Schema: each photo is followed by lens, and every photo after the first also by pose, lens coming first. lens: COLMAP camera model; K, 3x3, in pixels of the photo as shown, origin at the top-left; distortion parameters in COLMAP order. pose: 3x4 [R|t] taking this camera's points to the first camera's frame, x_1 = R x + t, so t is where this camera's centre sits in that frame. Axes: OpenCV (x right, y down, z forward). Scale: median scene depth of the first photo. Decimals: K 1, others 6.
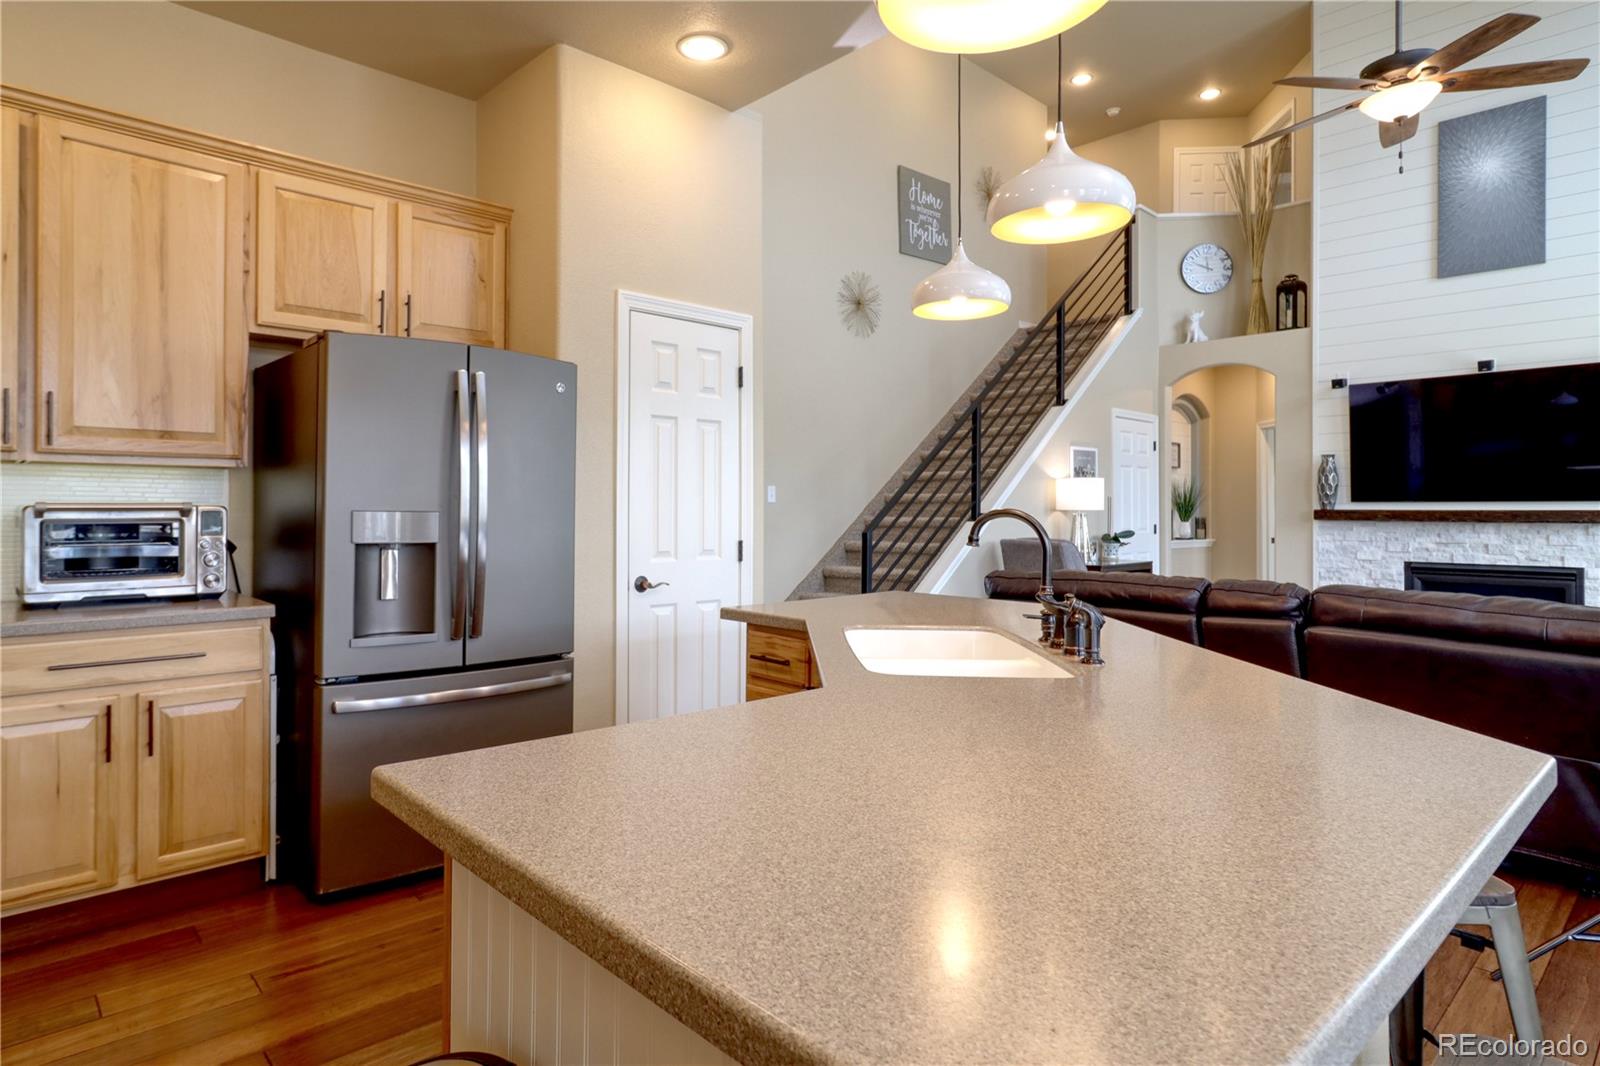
lens RADIAL K [[891.2, 0, 713.0], [0, 891.2, 504.7], [0, 0, 1]] dist [0.001274, 0.000451]
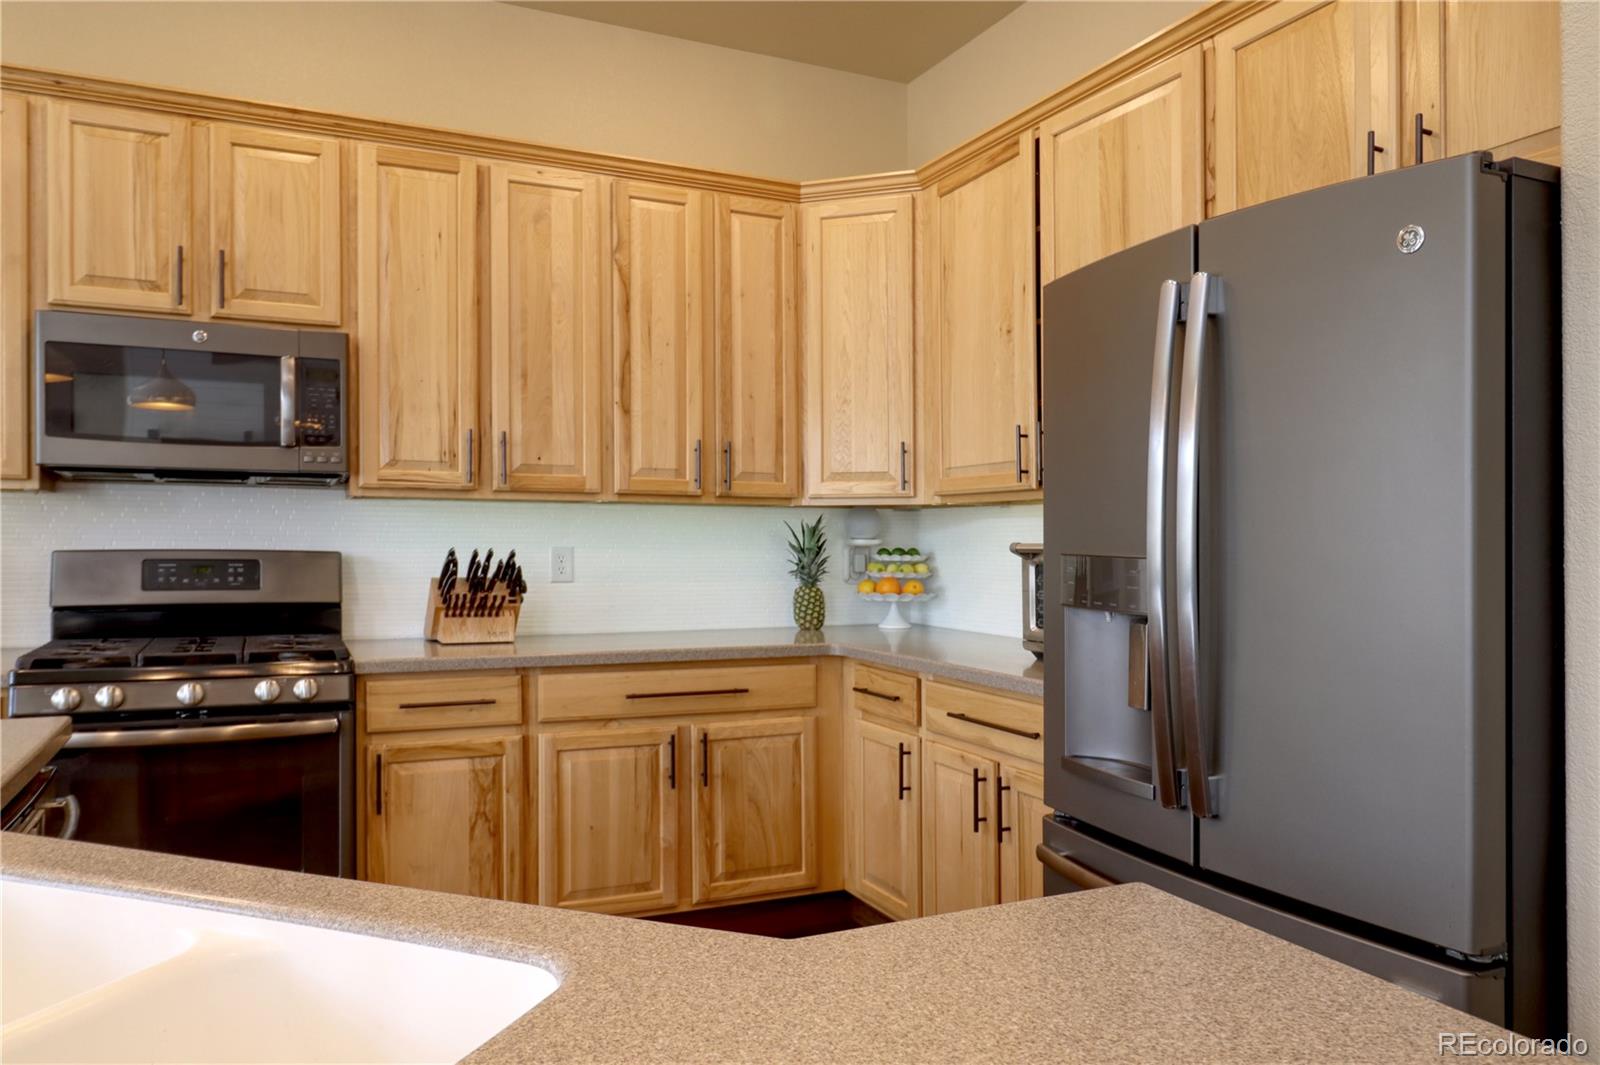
lens RADIAL K [[1131.3, 0, 800.3], [0, 1131.3, 546.2], [0, 0, 1]] dist [0.011848, 0.004311]
pose [[-0.275172, 0.000355, -0.961395, 0.194573], [-0.004368, 0.999989, 0.001620, 0.000325], [0.961385, 0.004645, -0.275168, 0.474694]]
